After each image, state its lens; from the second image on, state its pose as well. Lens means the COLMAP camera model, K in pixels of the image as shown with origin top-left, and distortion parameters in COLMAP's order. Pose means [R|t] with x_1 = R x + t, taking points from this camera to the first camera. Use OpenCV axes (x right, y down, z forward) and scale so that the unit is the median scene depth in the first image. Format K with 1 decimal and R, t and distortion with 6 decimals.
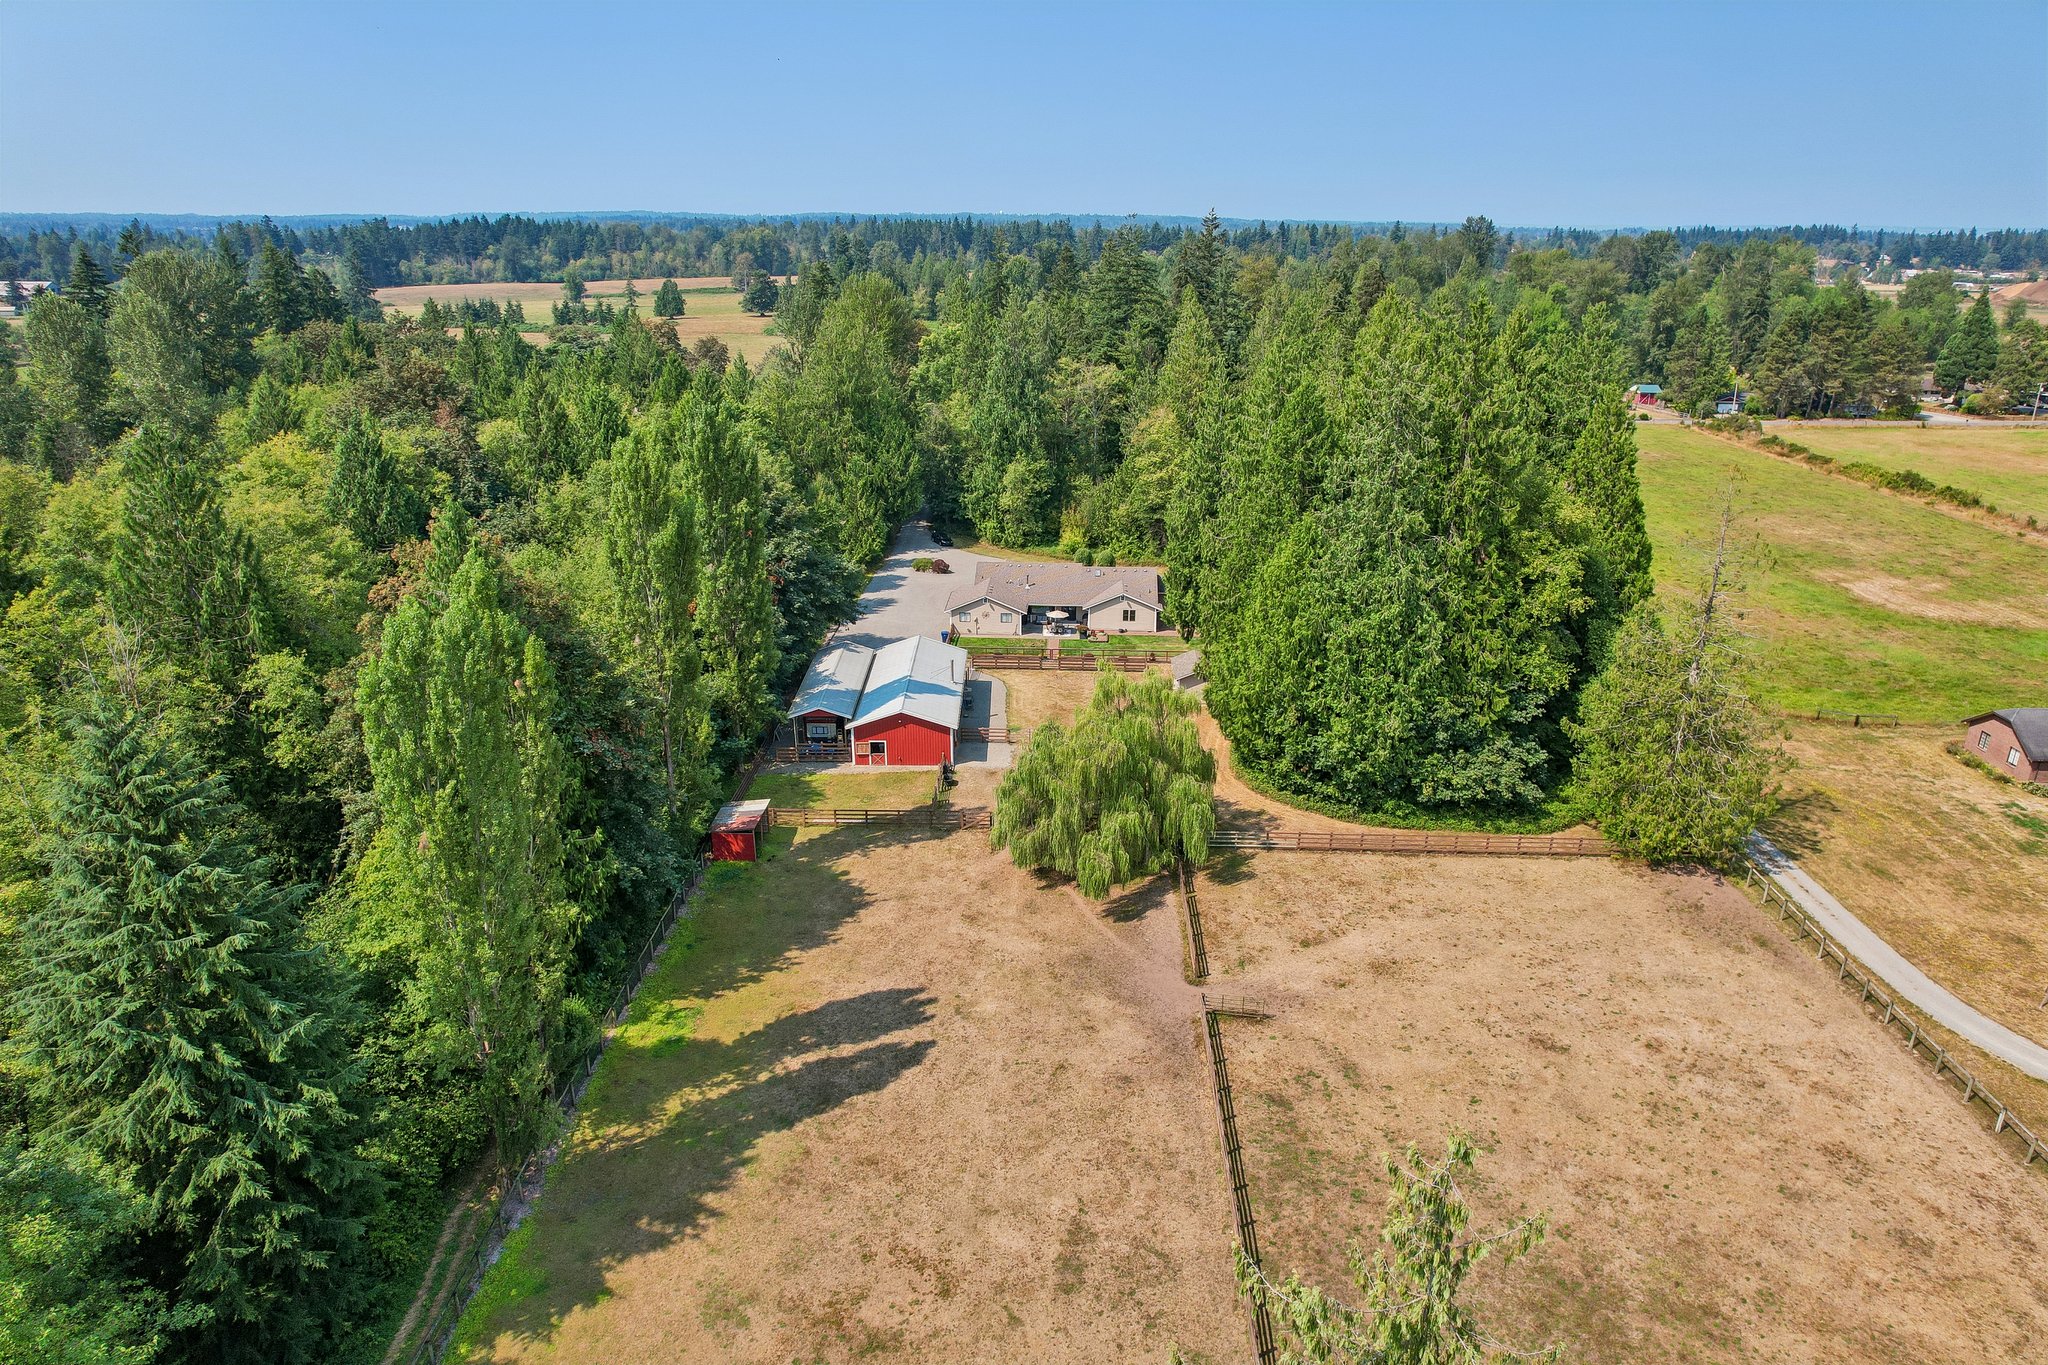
lens RADIAL K [[1310.6, 0, 1024.0], [0, 1310.6, 682.5], [0, 0, 1]] dist [-0.071347, 0.057296]
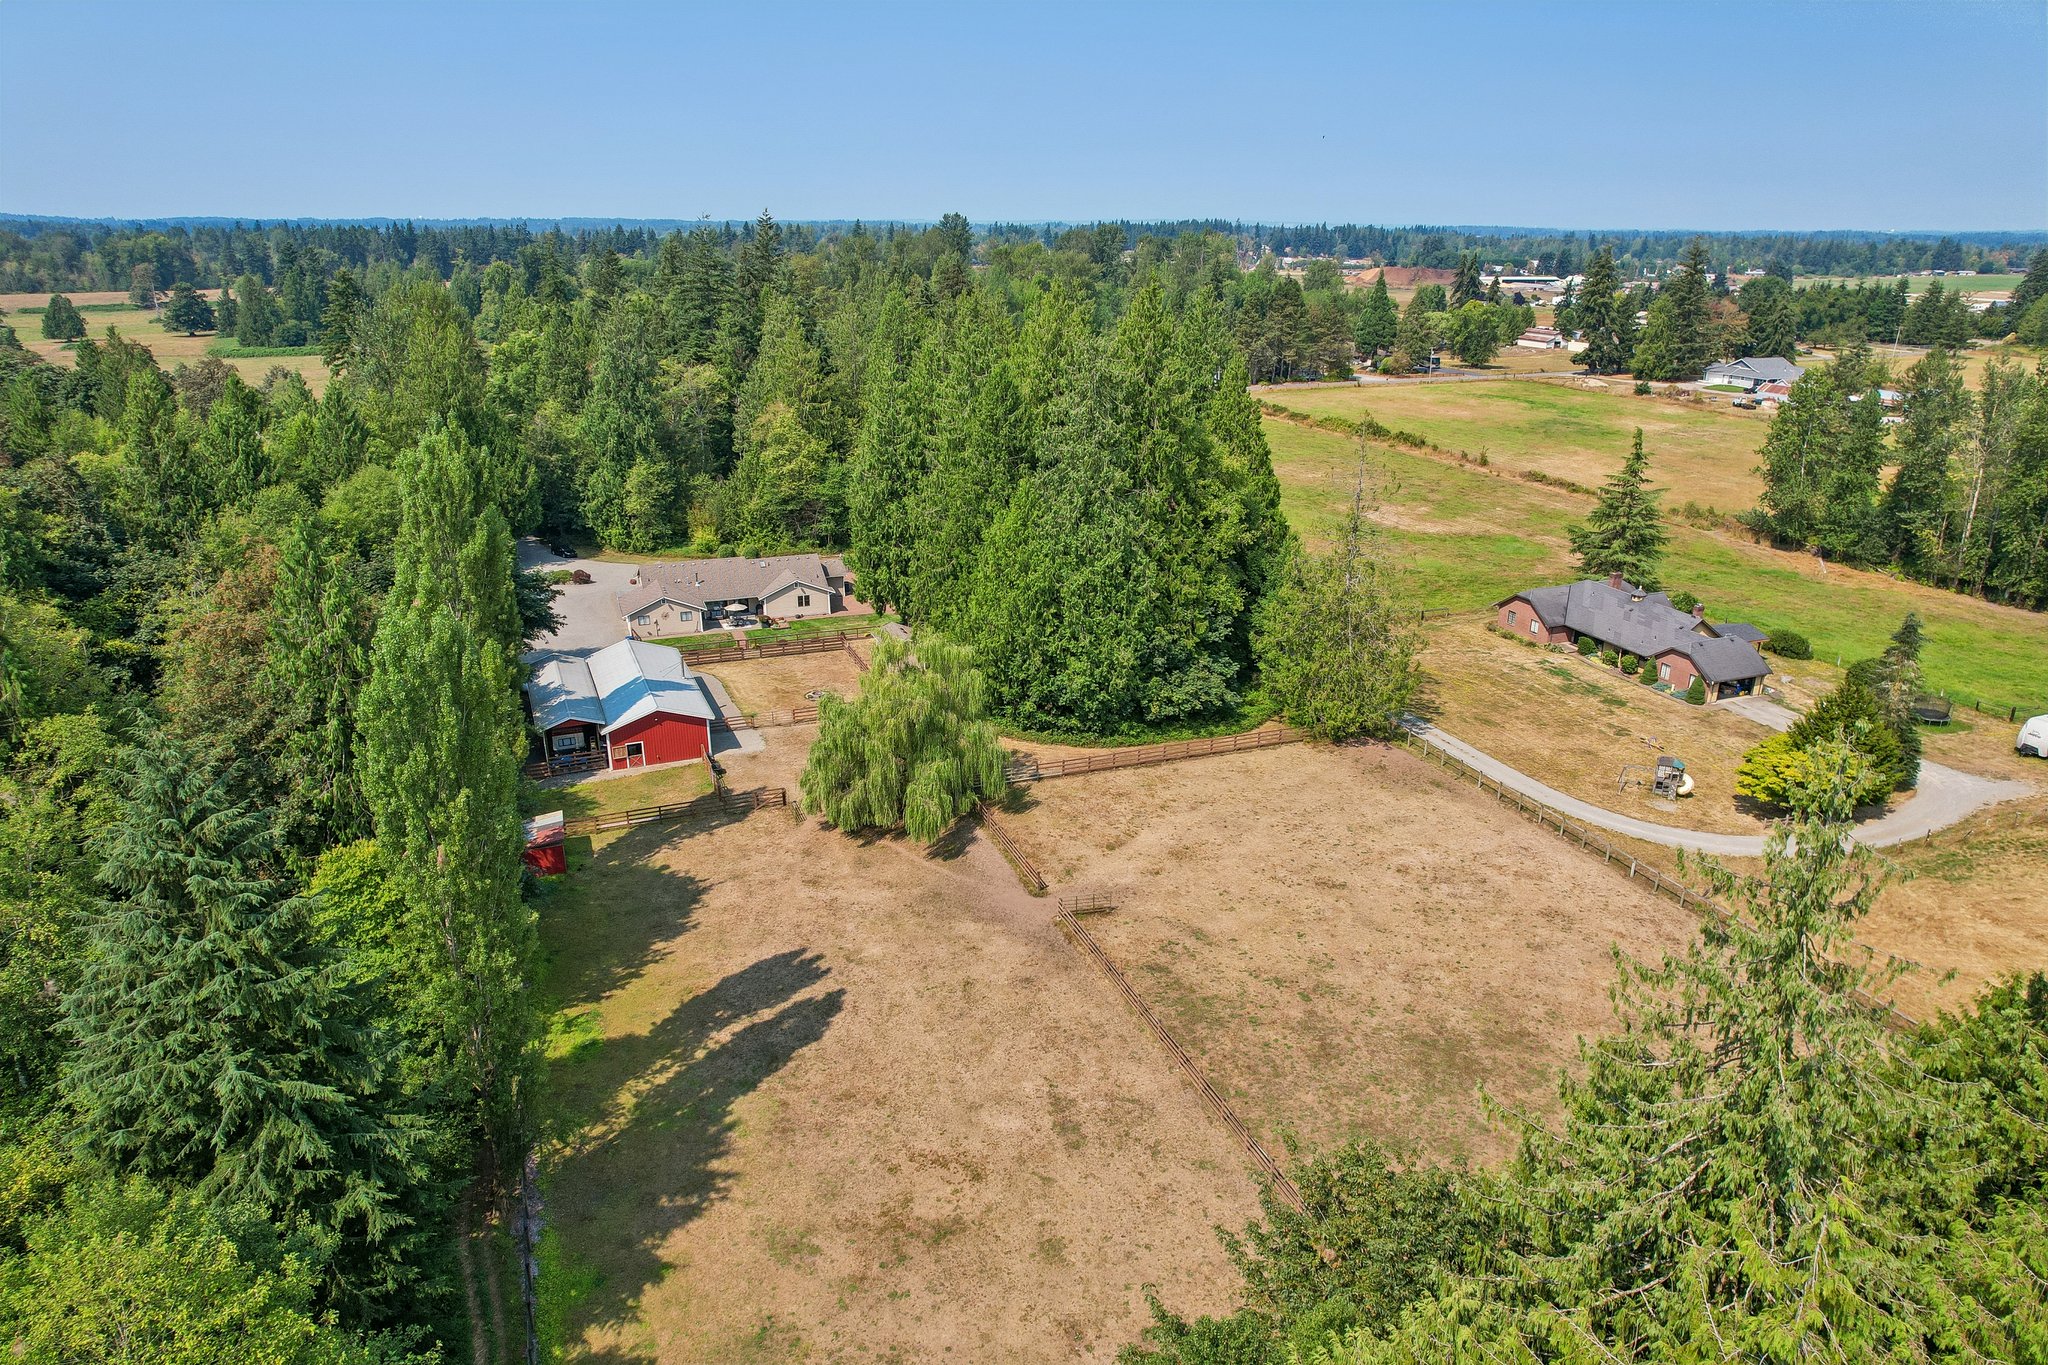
lens RADIAL K [[1310.6, 0, 1024.0], [0, 1310.6, 682.5], [0, 0, 1]] dist [-0.071347, 0.057296]
pose [[0.920875, -0.130875, 0.367235, -0.210703], [0.130855, 0.991084, 0.025073, 0.014097], [-0.367242, 0.024965, 0.929790, -0.038222]]
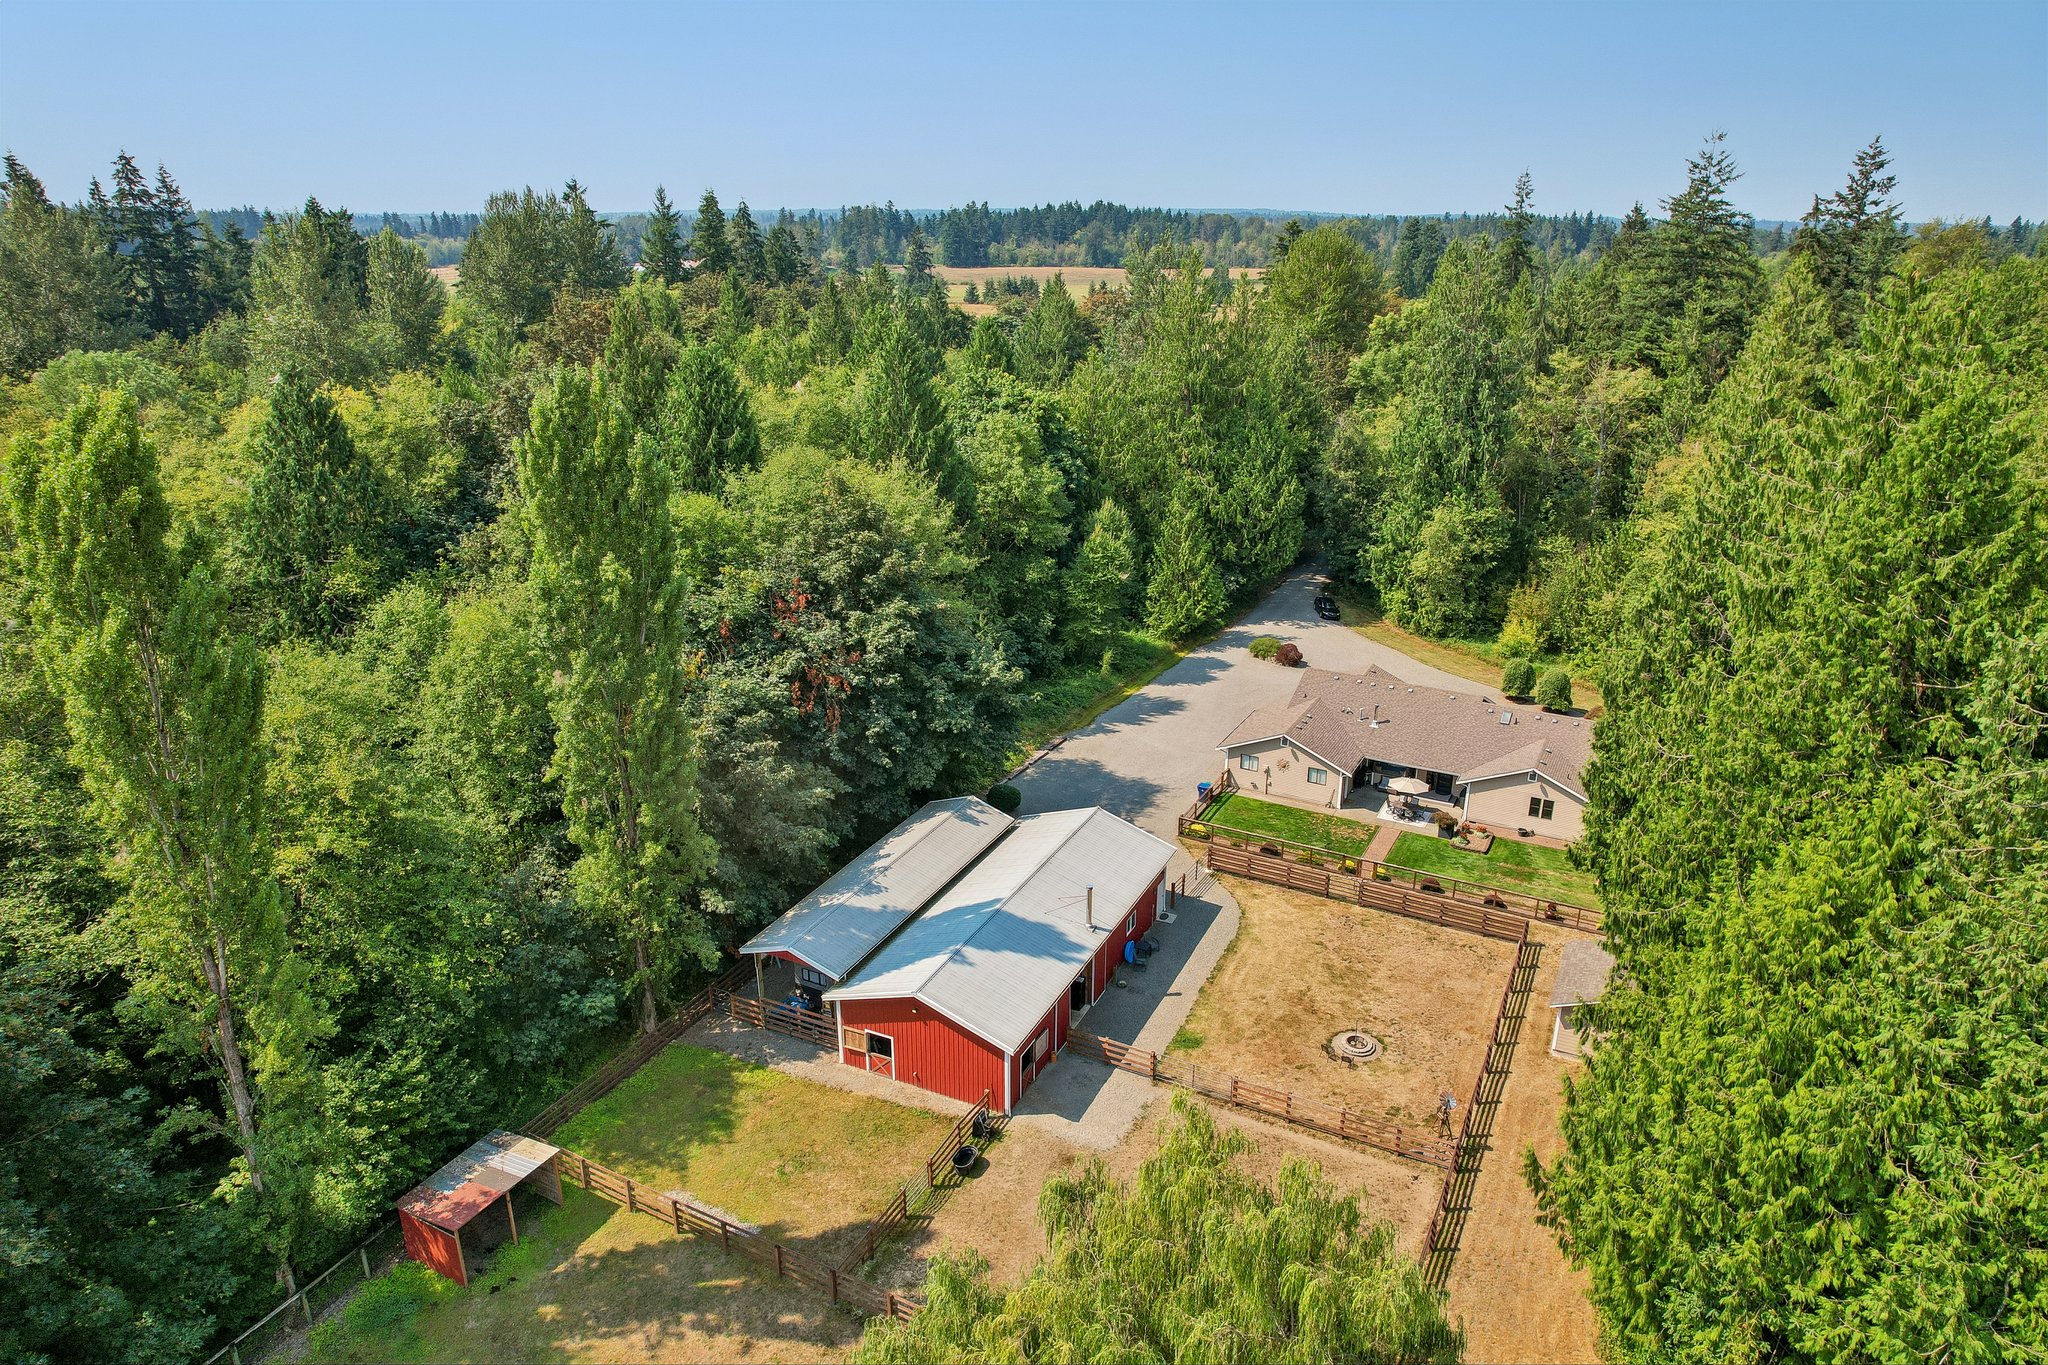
lens RADIAL K [[1310.6, 0, 1024.0], [0, 1310.6, 682.5], [0, 0, 1]] dist [-0.071347, 0.057296]
pose [[0.902418, 0.146552, -0.405171, 0.138771], [-0.146564, 0.988710, 0.031185, -0.126512], [0.405167, 0.031242, 0.913709, 0.581500]]
